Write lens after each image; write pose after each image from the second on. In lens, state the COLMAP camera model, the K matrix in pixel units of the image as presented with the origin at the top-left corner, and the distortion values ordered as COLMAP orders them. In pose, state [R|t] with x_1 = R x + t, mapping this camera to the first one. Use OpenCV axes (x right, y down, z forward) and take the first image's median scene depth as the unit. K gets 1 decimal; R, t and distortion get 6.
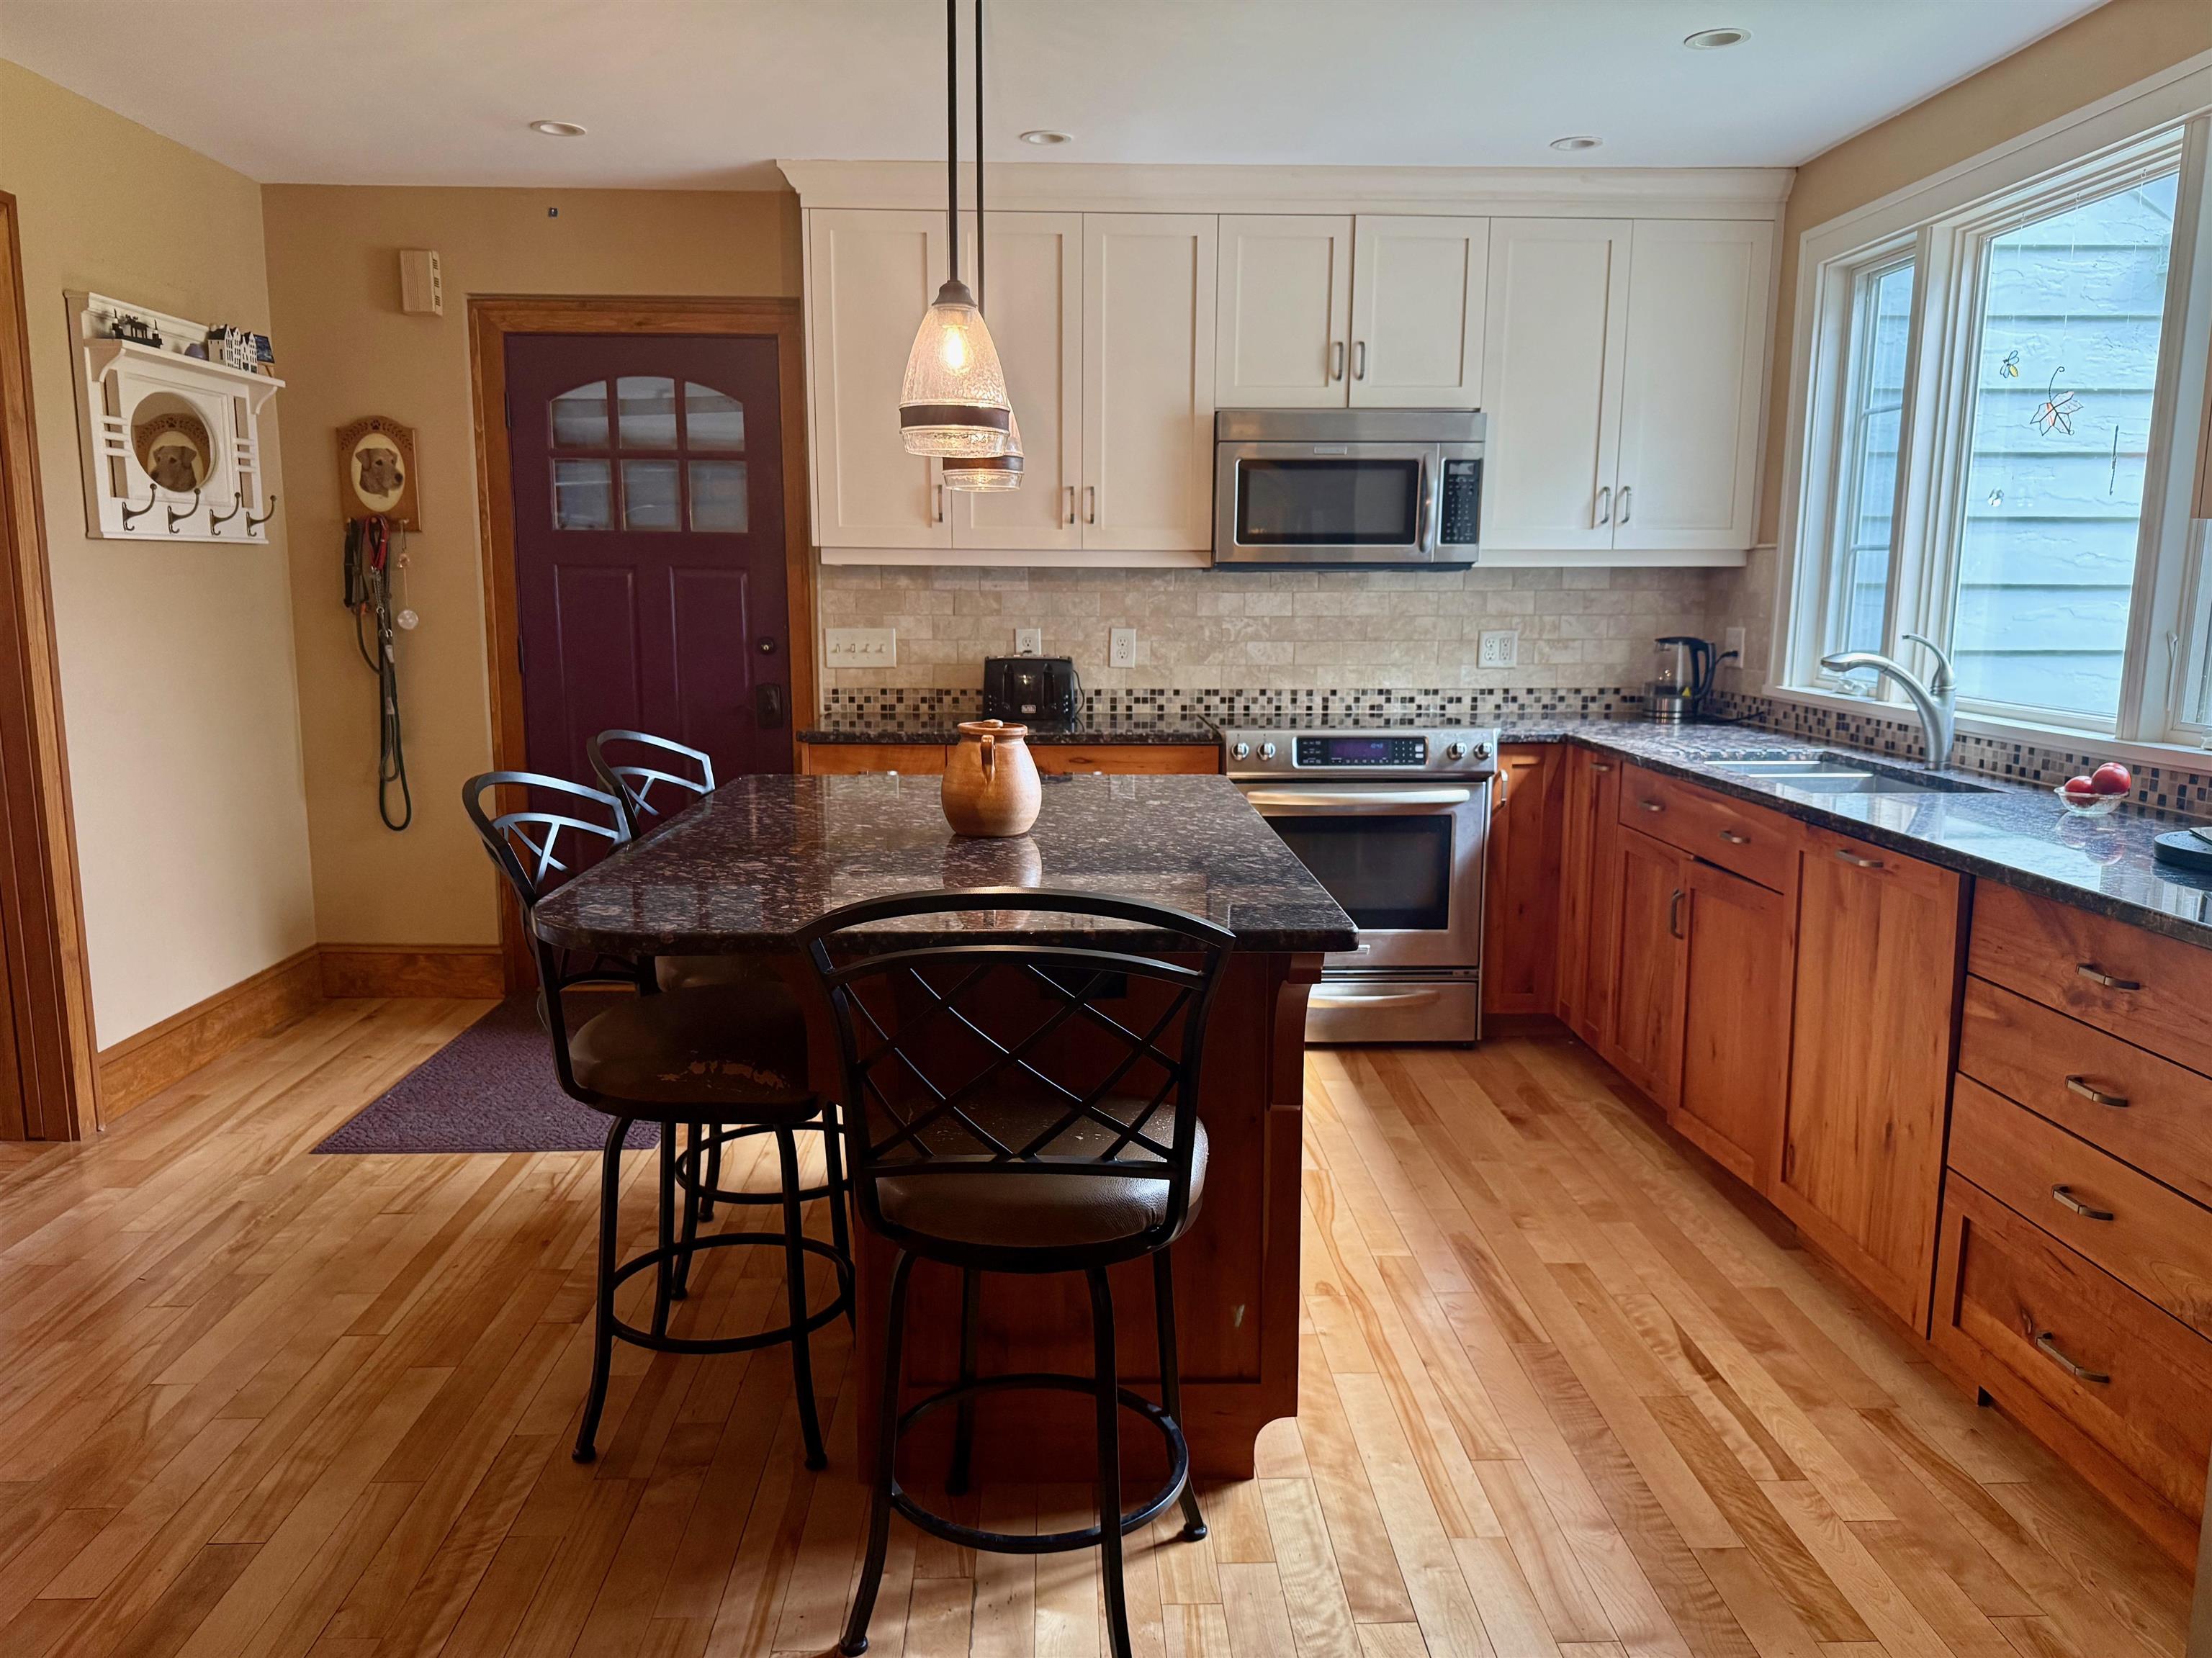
lens RADIAL K [[1577.9, 0, 1113.3], [0, 1577.9, 845.1], [0, 0, 1]] dist [0.030203, -0.036478]
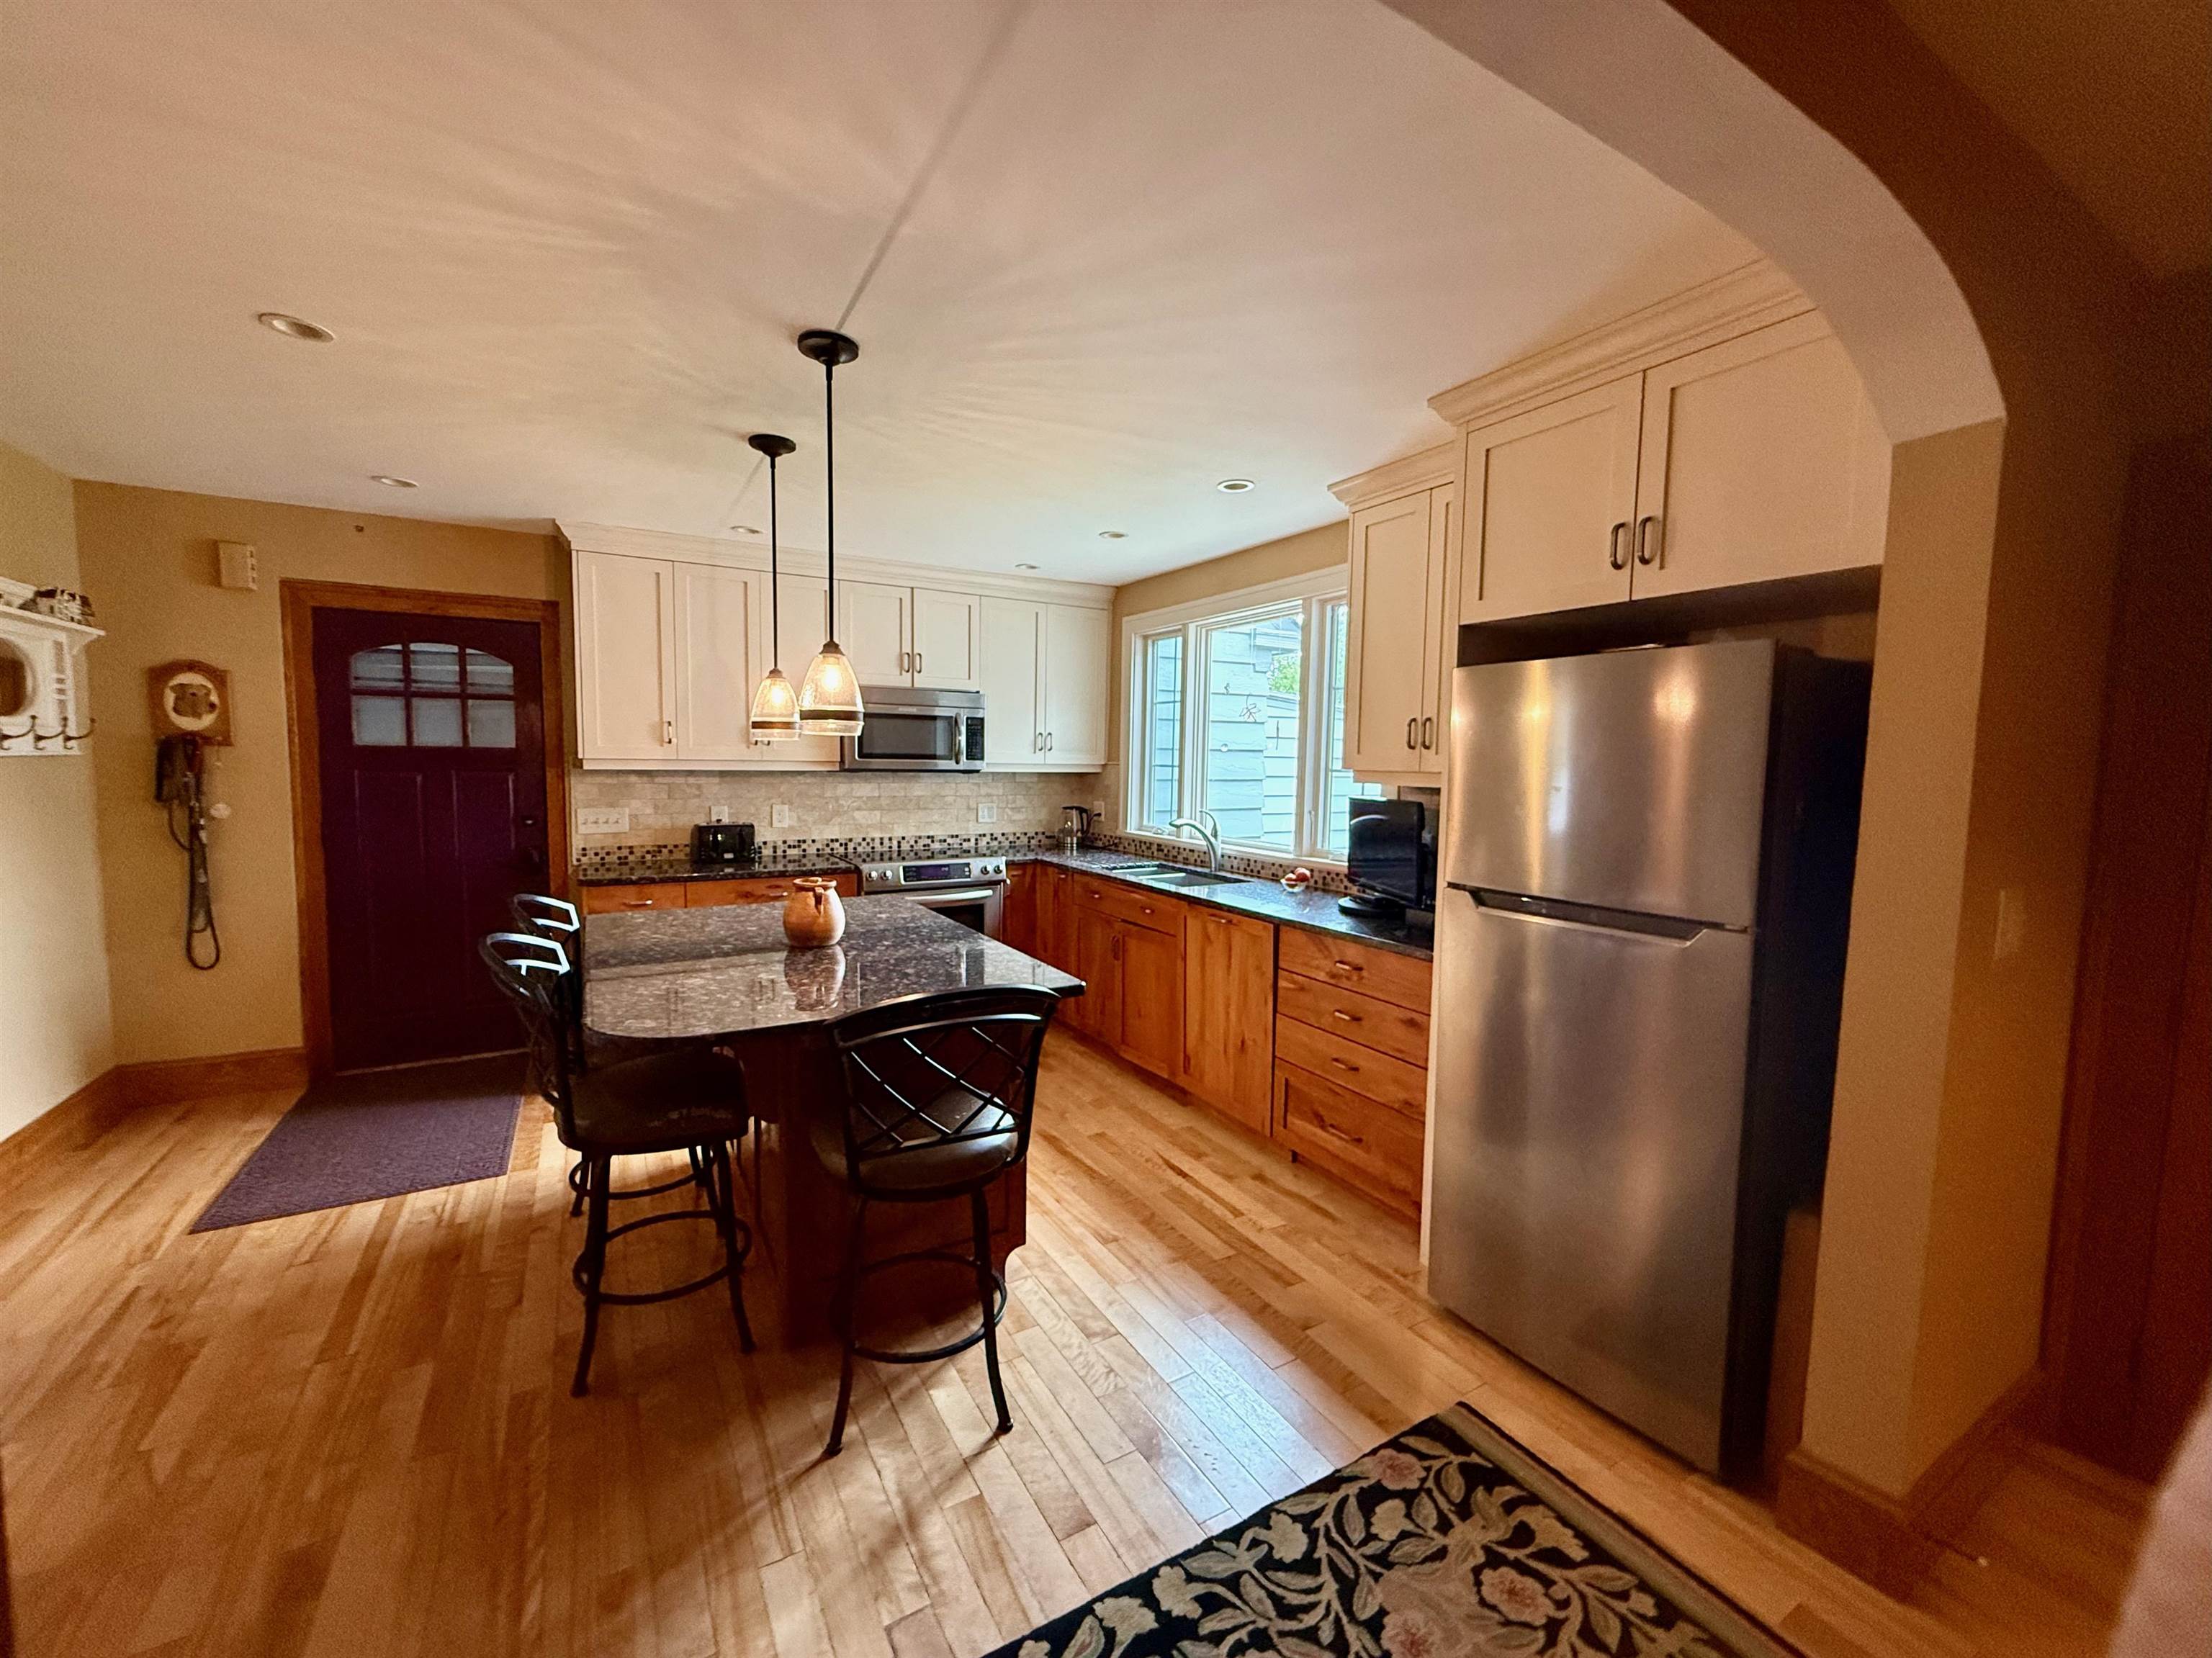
lens RADIAL K [[885.3, 0, 1103.6], [0, 885.3, 833.0], [0, 0, 1]] dist [0.001880, 0.001068]
pose [[0.881772, -0.031864, 0.470598, -0.164502], [0.067938, 0.995892, -0.059865, -0.032418], [-0.466757, 0.084759, 0.880314, -0.004312]]
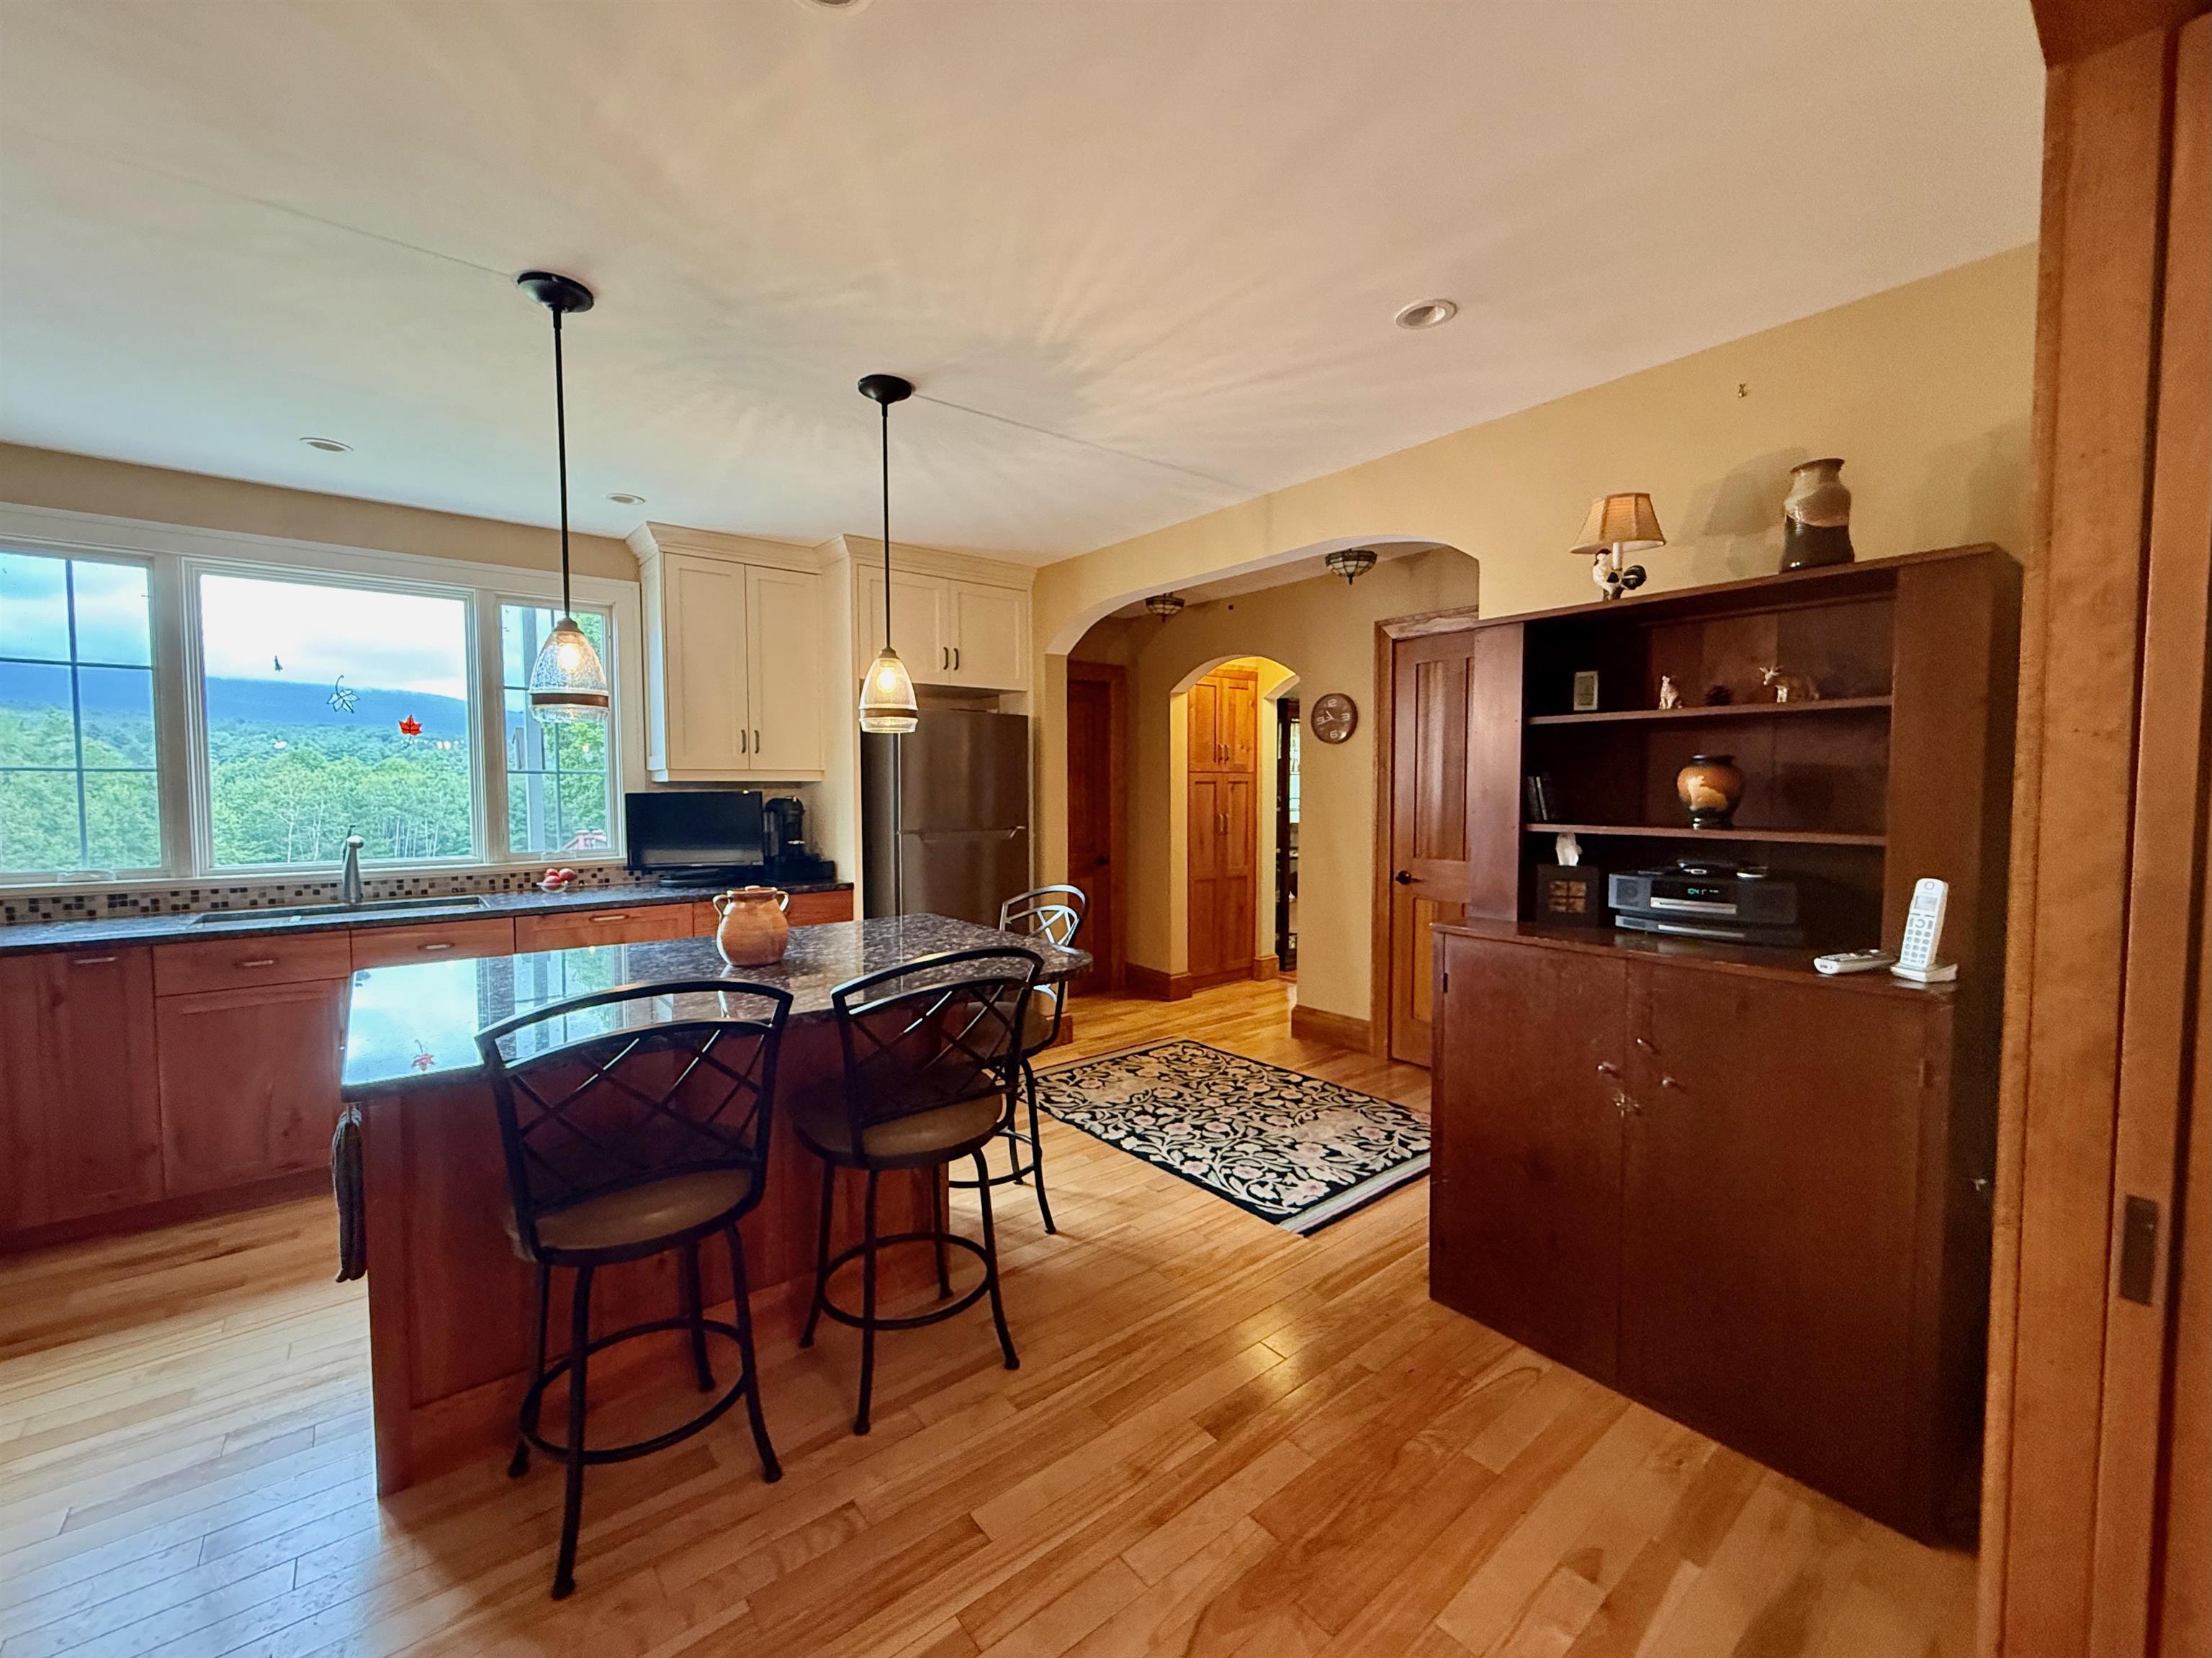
lens RADIAL K [[885.3, 0, 1102.0], [0, 885.3, 829.8], [0, 0, 1]] dist [0.001880, 0.001068]
pose [[-0.599314, -0.043135, 0.799351, -0.623854], [0.133291, 0.979231, 0.152777, -0.142028], [-0.789339, 0.198108, -0.581117, 0.792477]]
